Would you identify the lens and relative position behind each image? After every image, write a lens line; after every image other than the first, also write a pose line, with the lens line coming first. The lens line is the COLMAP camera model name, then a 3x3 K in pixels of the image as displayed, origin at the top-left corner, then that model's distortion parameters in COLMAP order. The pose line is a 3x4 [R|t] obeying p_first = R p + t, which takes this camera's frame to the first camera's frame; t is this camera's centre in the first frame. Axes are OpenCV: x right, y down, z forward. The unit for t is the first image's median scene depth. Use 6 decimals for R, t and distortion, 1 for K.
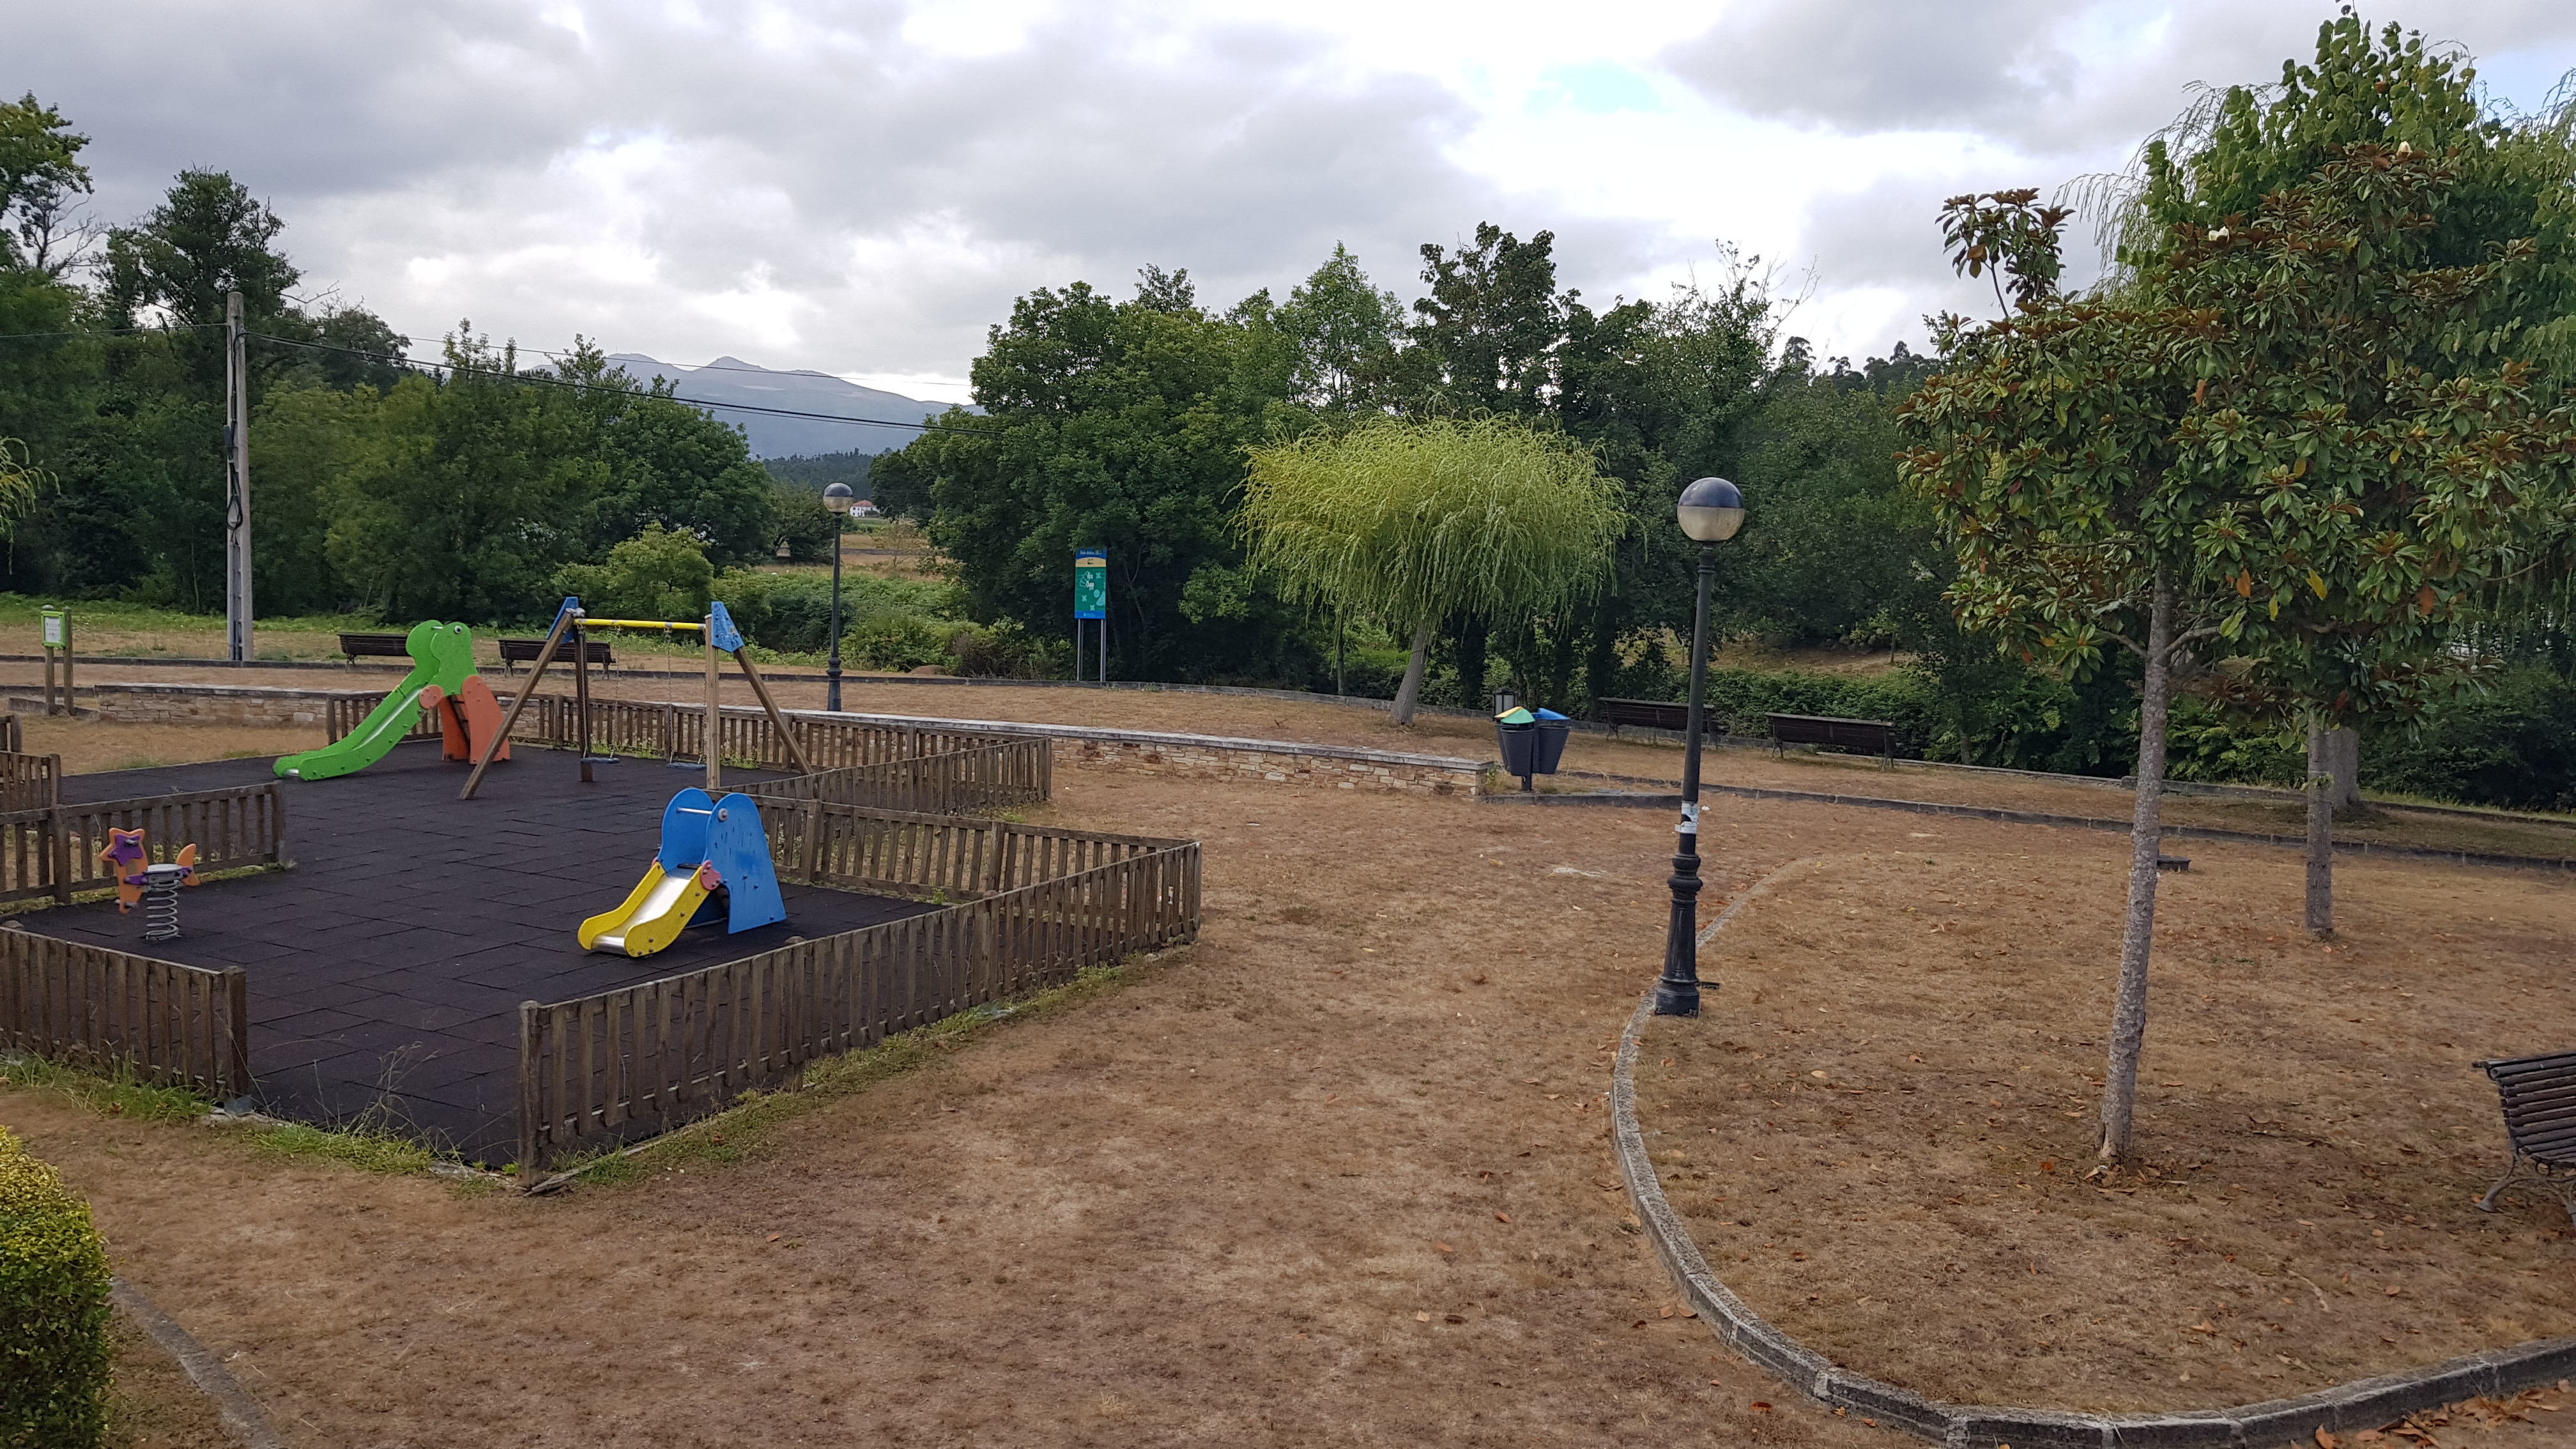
lens RADIAL K [[2009.5, 0, 1295.9], [0, 2009.5, 738.4], [0, 0, 1]] dist [0.017750, -0.052360]
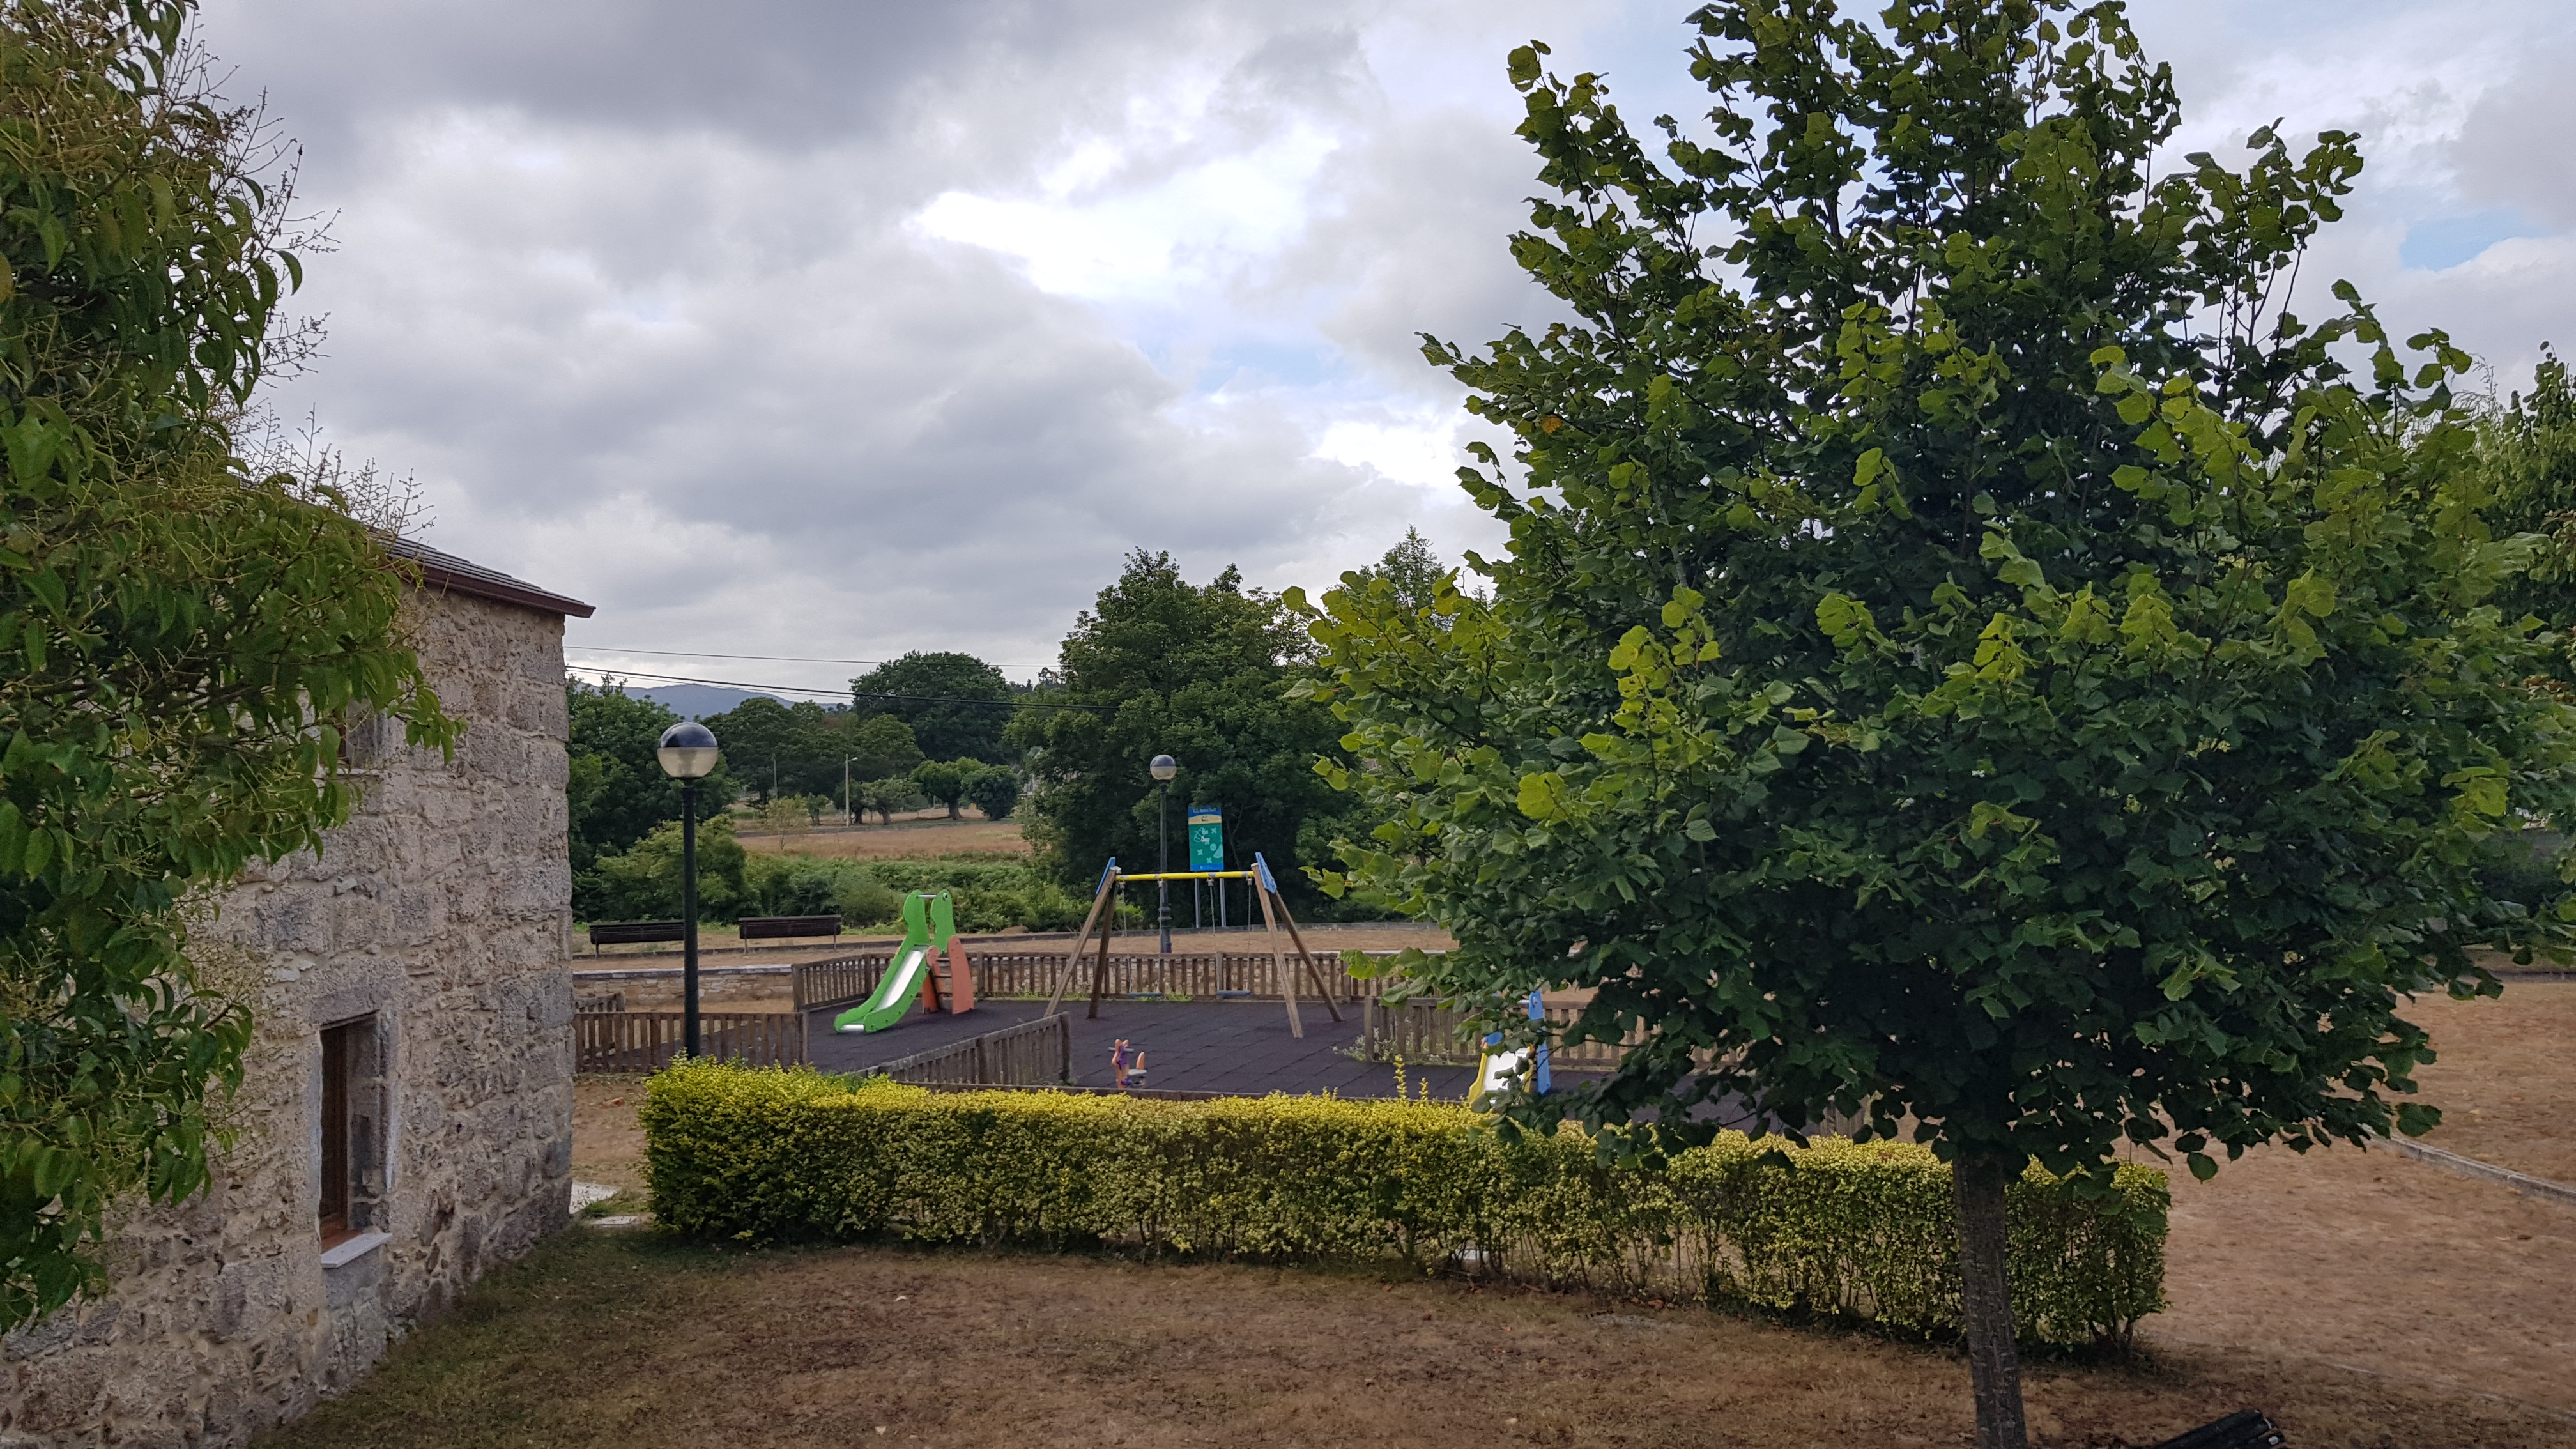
lens RADIAL K [[2009.5, 0, 1275.4], [0, 2009.5, 719.7], [0, 0, 1]] dist [0.017750, -0.052360]
pose [[0.988218, -0.053706, 0.143319, -0.219889], [0.072751, 0.988690, -0.131144, 0.005878], [-0.134655, 0.140025, 0.980949, -0.091910]]
